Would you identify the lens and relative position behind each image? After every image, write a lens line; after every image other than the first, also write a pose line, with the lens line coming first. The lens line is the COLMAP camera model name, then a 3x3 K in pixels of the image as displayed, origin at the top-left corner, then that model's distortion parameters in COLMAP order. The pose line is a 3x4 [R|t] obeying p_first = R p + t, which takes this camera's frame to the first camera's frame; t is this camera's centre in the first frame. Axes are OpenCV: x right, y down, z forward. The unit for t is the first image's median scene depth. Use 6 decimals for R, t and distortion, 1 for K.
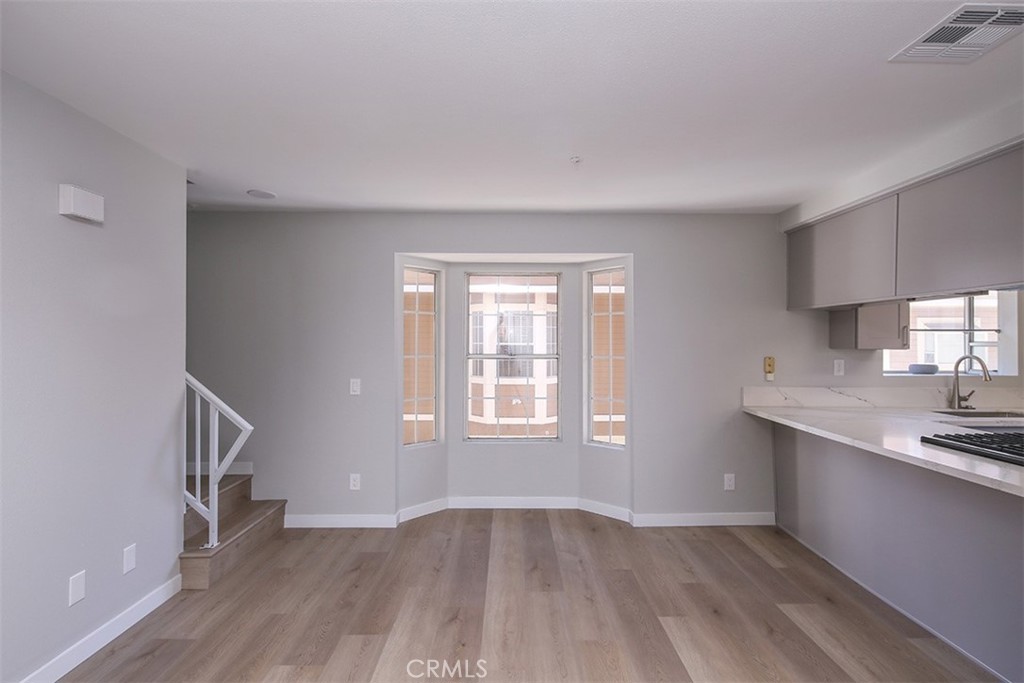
lens RADIAL K [[512.1, 0, 512.0], [0, 512.1, 341.5], [0, 0, 1]] dist [0.000038, -0.000099]
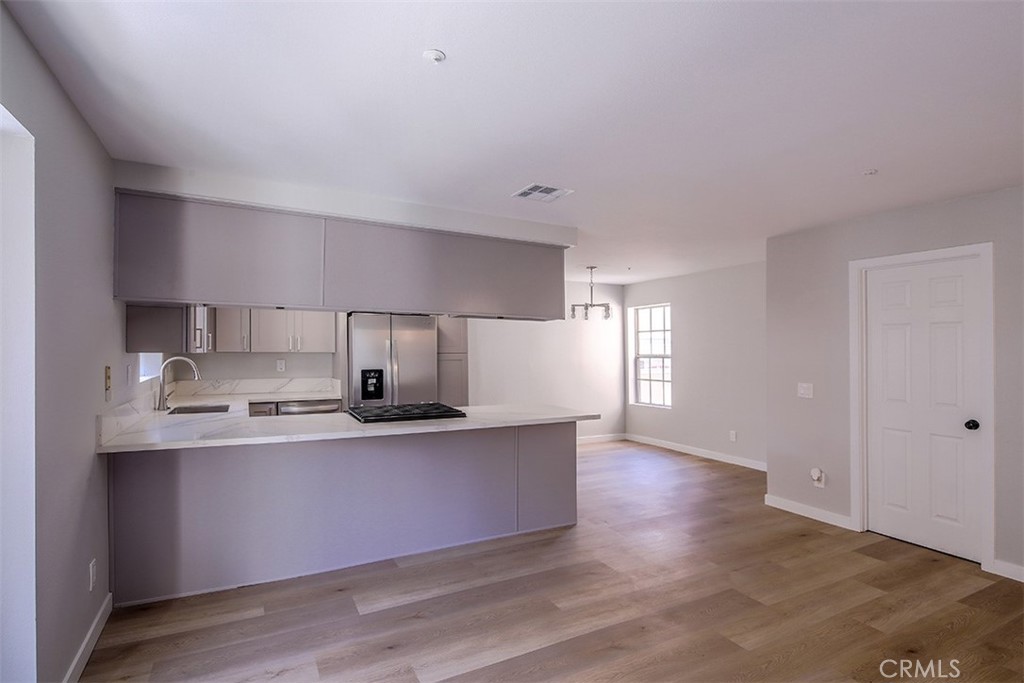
lens RADIAL K [[482.8, 0, 512.0], [0, 482.8, 341.5], [0, 0, 1]] dist [-0.000061, -0.000025]
pose [[-0.440089, 0.007101, 0.897926, -0.315427], [-0.007515, 0.999905, -0.011591, 0.000621], [-0.897922, -0.011849, -0.439994, 0.821858]]
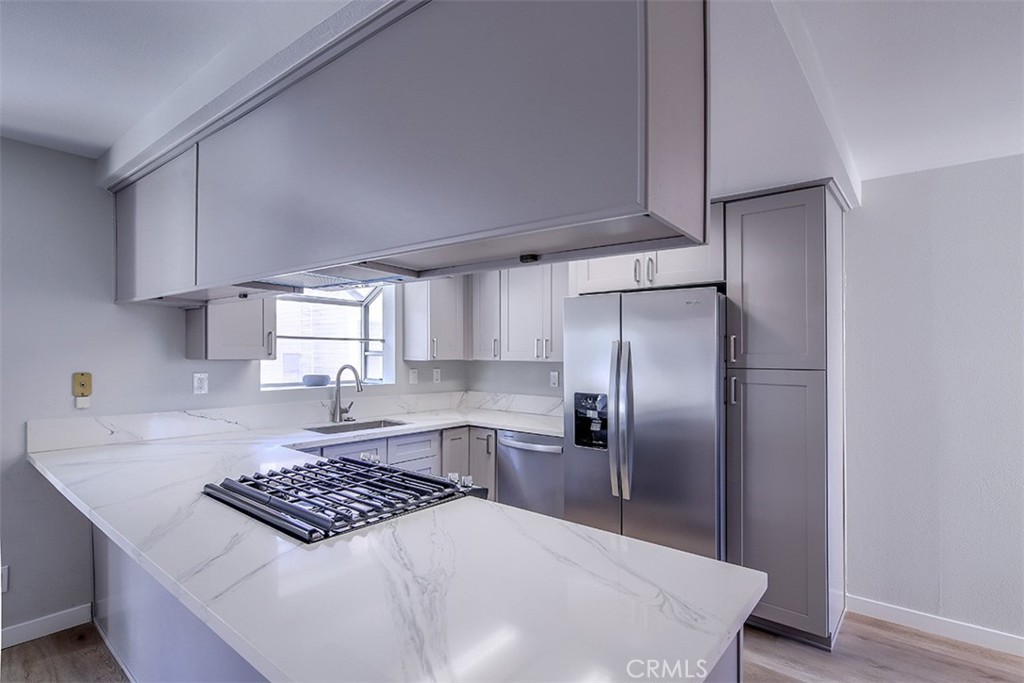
lens RADIAL K [[506.1, 0, 512.0], [0, 506.1, 341.5], [0, 0, 1]] dist [-0.001045, -0.000269]
pose [[0.649598, 0.019786, 0.760021, 0.365085], [-0.006672, 0.999771, -0.020325, 0.000107], [-0.760249, 0.008132, 0.649581, 0.150448]]
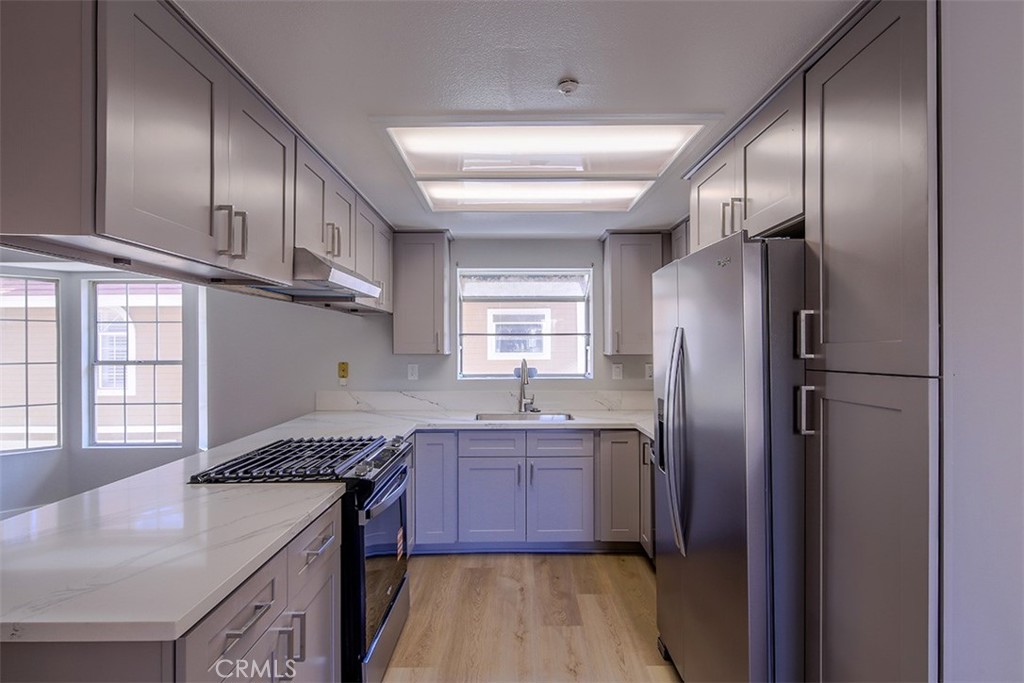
lens RADIAL K [[506.1, 0, 512.0], [0, 506.1, 341.5], [0, 0, 1]] dist [-0.001045, -0.000269]
pose [[0.999892, -0.006585, -0.013173, 0.854626], [0.006464, 0.999937, -0.009216, 0.001106], [0.013233, 0.009130, 0.999871, -0.008366]]
